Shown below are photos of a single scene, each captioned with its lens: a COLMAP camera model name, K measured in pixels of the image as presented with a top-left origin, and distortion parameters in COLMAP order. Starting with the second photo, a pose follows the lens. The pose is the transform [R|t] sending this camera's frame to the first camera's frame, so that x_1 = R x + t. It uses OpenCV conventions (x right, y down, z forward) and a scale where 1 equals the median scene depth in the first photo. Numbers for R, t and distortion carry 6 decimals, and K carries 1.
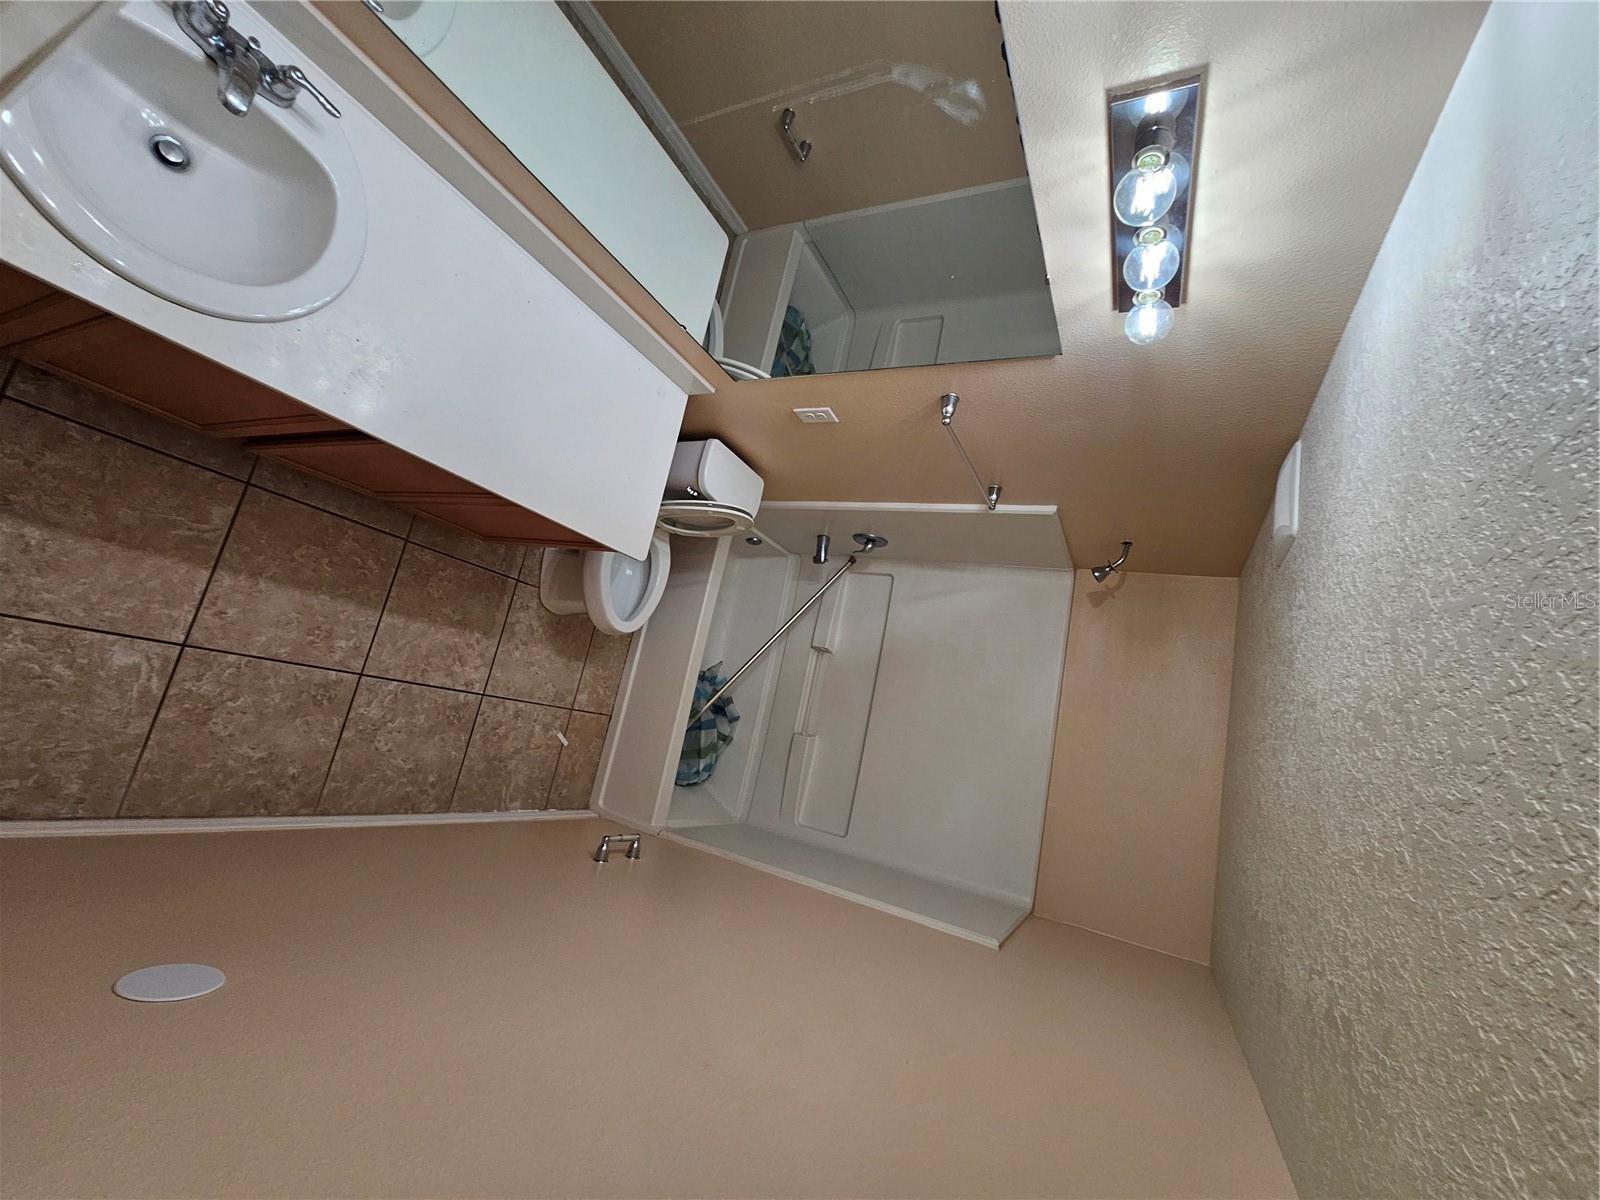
lens RADIAL K [[655.9, 0, 801.1], [0, 655.9, 603.9], [0, 0, 1]] dist [-0.002920, 0.000260]
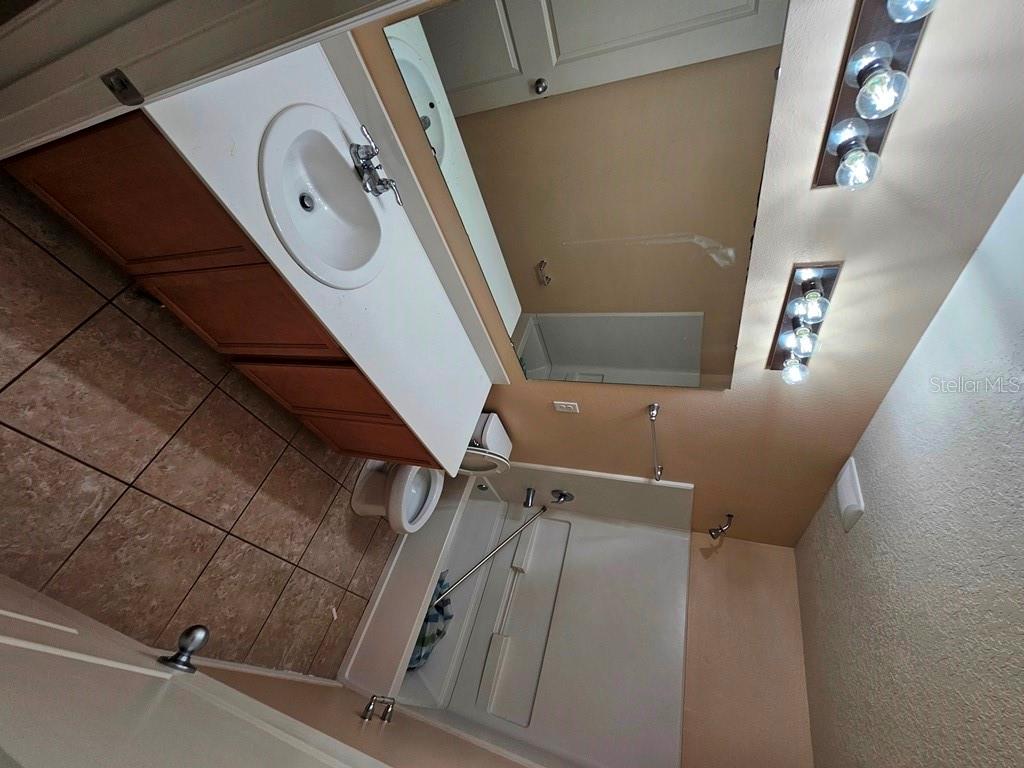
lens RADIAL K [[419.8, 0, 512.7], [0, 419.8, 386.5], [0, 0, 1]] dist [-0.002920, 0.000260]
pose [[0.983598, 0.159852, 0.083564, -0.188610], [-0.116846, 0.917597, -0.379951, 0.079981], [-0.137414, 0.363954, 0.921225, 0.007426]]
